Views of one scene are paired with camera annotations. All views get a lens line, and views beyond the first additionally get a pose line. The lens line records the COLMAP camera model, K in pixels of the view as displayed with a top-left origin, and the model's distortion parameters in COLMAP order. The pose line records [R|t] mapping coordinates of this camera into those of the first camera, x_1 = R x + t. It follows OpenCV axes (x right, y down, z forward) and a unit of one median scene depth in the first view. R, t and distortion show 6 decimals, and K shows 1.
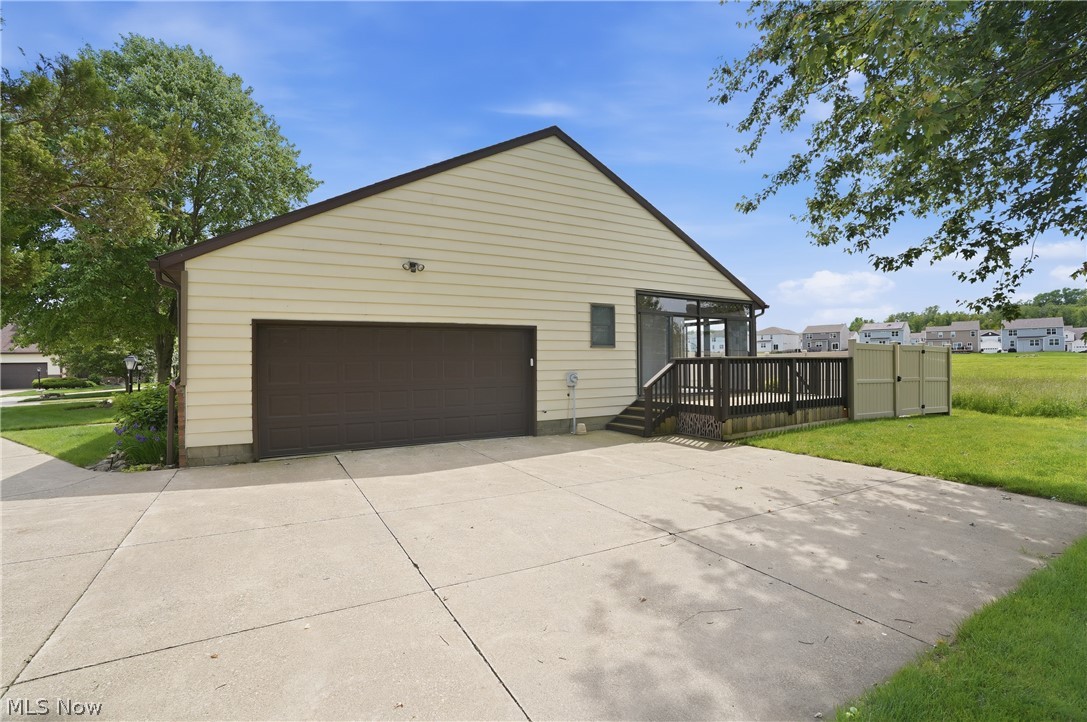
lens RADIAL K [[494.4, 0, 541.5], [0, 494.4, 360.0], [0, 0, 1]] dist [-0.023866, 0.001705]
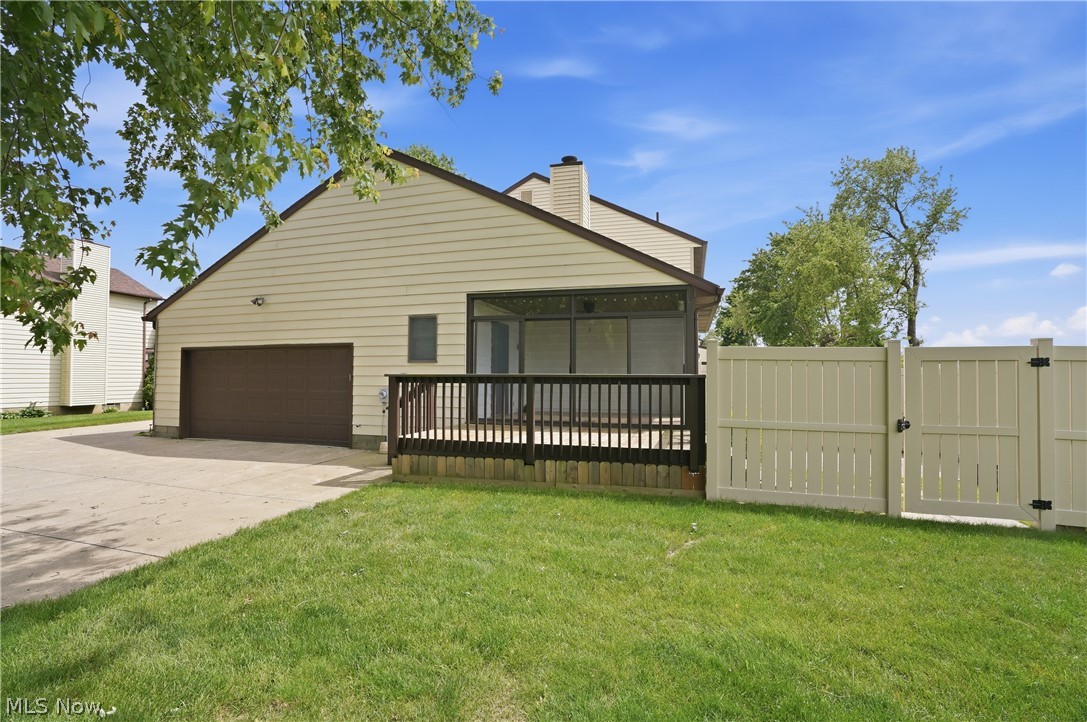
lens RADIAL K [[494.4, 0, 546.7], [0, 494.4, 363.9], [0, 0, 1]] dist [-0.023866, 0.001705]
pose [[0.682861, -0.007044, -0.730515, 0.993513], [-0.004443, 0.999895, -0.013795, -0.011945], [0.730535, 0.012666, 0.682758, 0.573276]]
